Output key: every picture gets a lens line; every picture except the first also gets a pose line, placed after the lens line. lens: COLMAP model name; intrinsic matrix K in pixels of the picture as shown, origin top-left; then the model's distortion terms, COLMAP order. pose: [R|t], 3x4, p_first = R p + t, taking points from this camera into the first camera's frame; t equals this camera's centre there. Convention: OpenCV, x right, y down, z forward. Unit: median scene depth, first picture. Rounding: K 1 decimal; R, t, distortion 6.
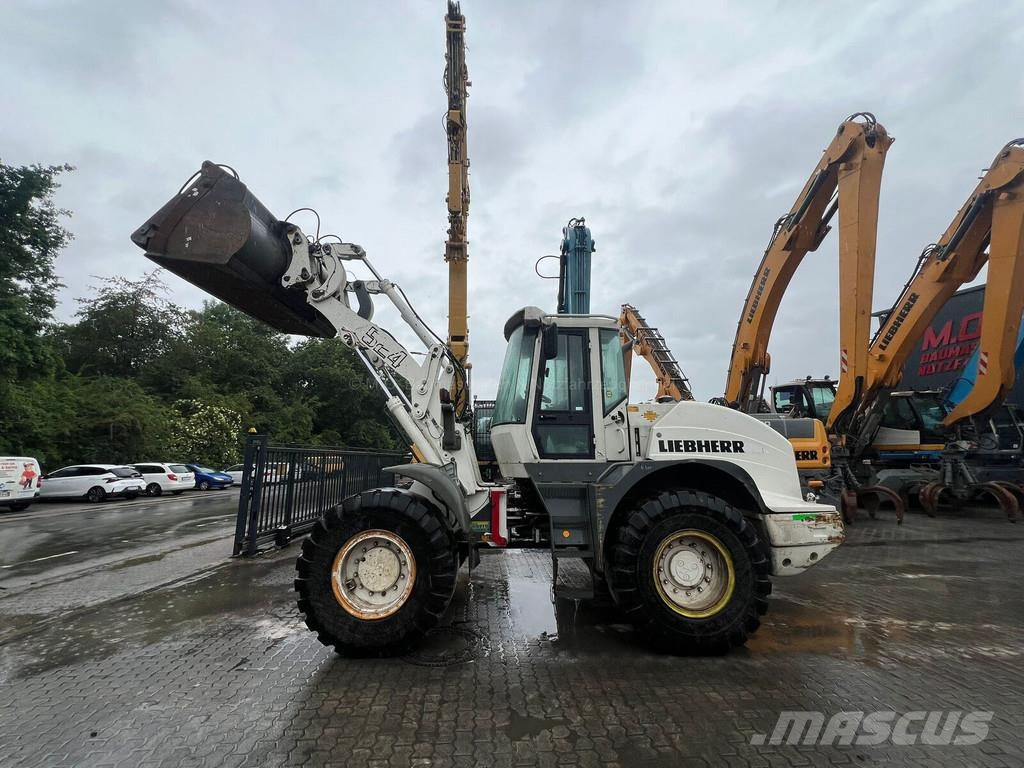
lens RADIAL K [[402.7, 0, 504.6], [0, 402.7, 386.0], [0, 0, 1]] dist [-0.001692, -0.000285]
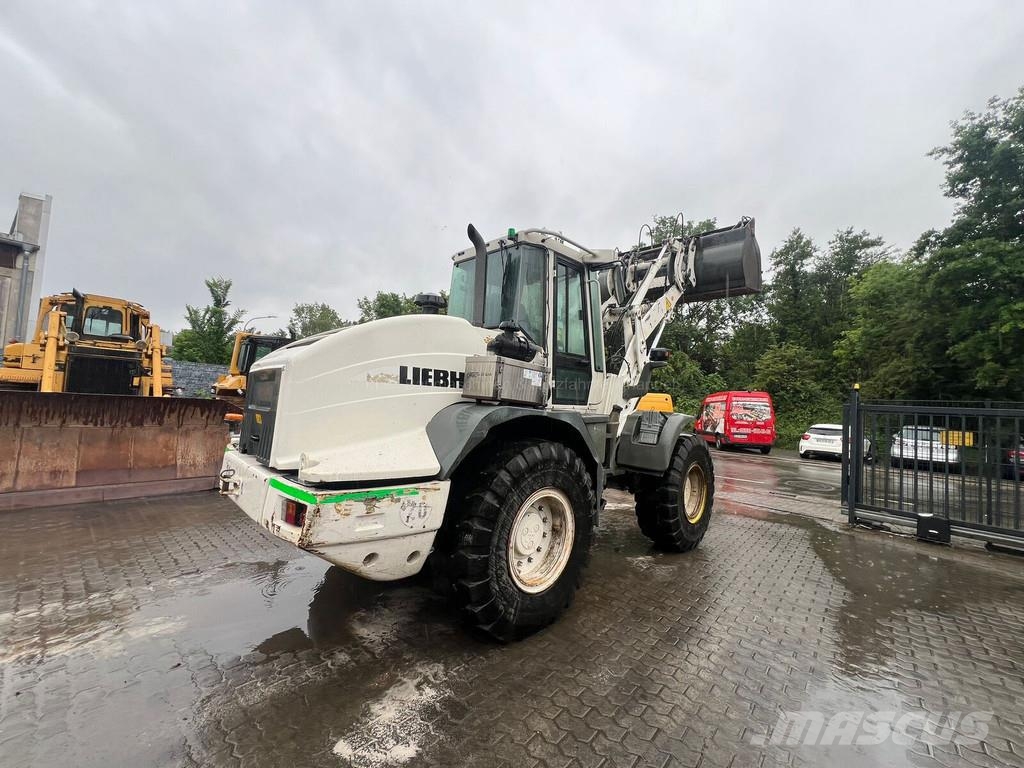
lens RADIAL K [[399.8, 0, 501.8], [0, 399.8, 379.7], [0, 0, 1]] dist [-0.012667, 0.002807]
pose [[-0.690852, -0.077806, -0.718797, 0.788914], [0.080115, 0.979832, -0.183062, 0.250878], [0.718544, -0.184055, -0.670685, 1.336899]]
